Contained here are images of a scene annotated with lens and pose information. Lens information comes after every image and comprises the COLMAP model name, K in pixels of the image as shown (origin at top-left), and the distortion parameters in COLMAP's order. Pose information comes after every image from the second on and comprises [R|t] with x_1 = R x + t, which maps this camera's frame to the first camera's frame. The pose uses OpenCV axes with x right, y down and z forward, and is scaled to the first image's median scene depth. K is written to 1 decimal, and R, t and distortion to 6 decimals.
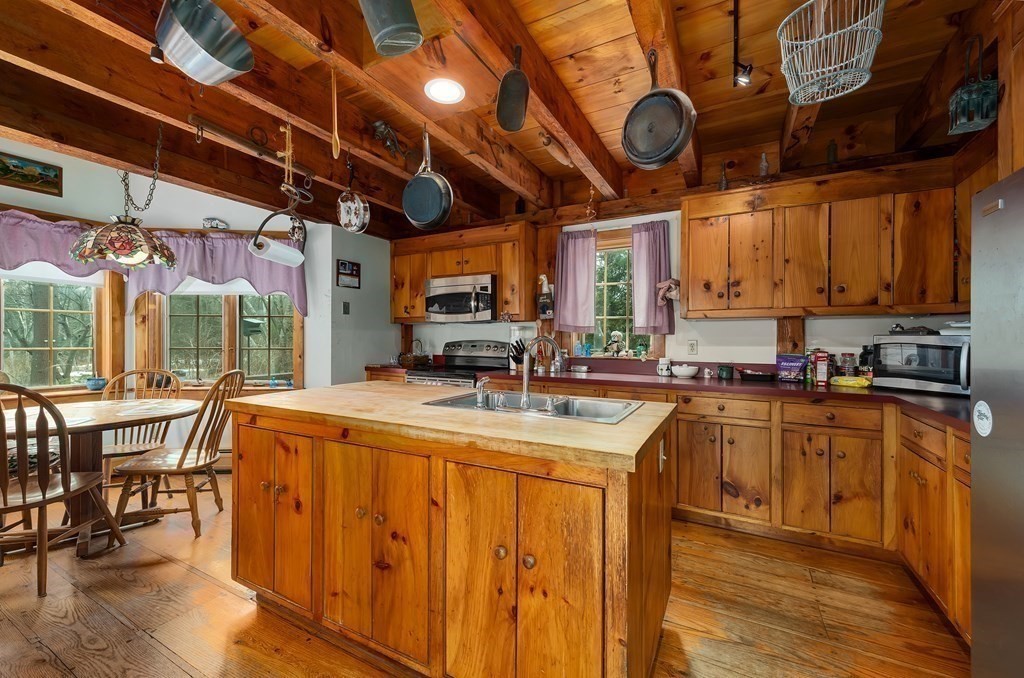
lens RADIAL K [[411.6, 0, 514.3], [0, 411.6, 341.6], [0, 0, 1]] dist [0.001820, -0.000604]
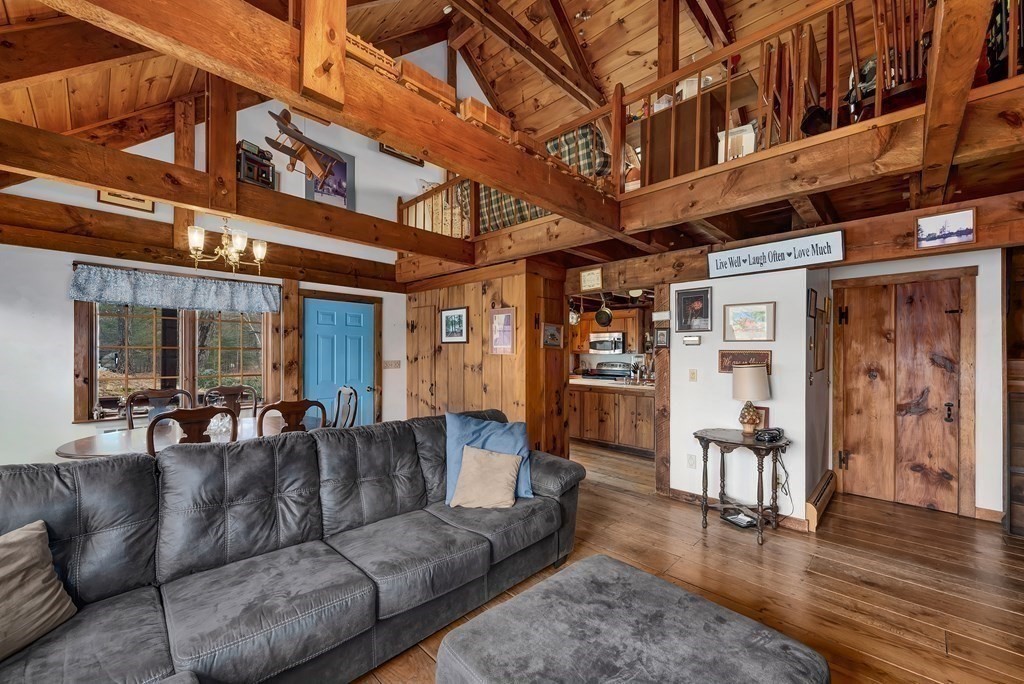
lens RADIAL K [[402.9, 0, 513.4], [0, 402.9, 356.4], [0, 0, 1]] dist [0.009651, -0.000349]
pose [[0.961813, 0.000467, -0.273707, -0.026739], [0.000389, 0.999995, 0.003071, -0.044954], [0.273707, -0.003060, 0.961808, -1.241541]]
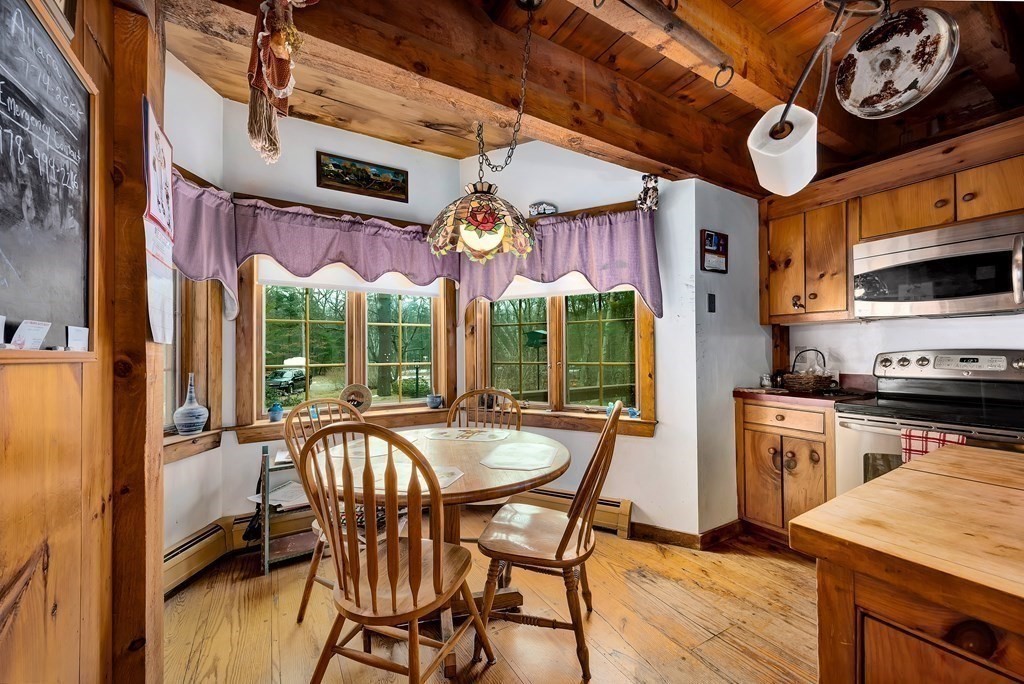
lens RADIAL K [[402.9, 0, 512.9], [0, 402.9, 347.3], [0, 0, 1]] dist [0.009651, -0.000349]
pose [[0.858635, -0.015917, -0.512340, -0.380687], [0.010717, 0.999857, -0.013102, -0.005130], [0.512475, 0.005759, 0.858683, 0.299072]]
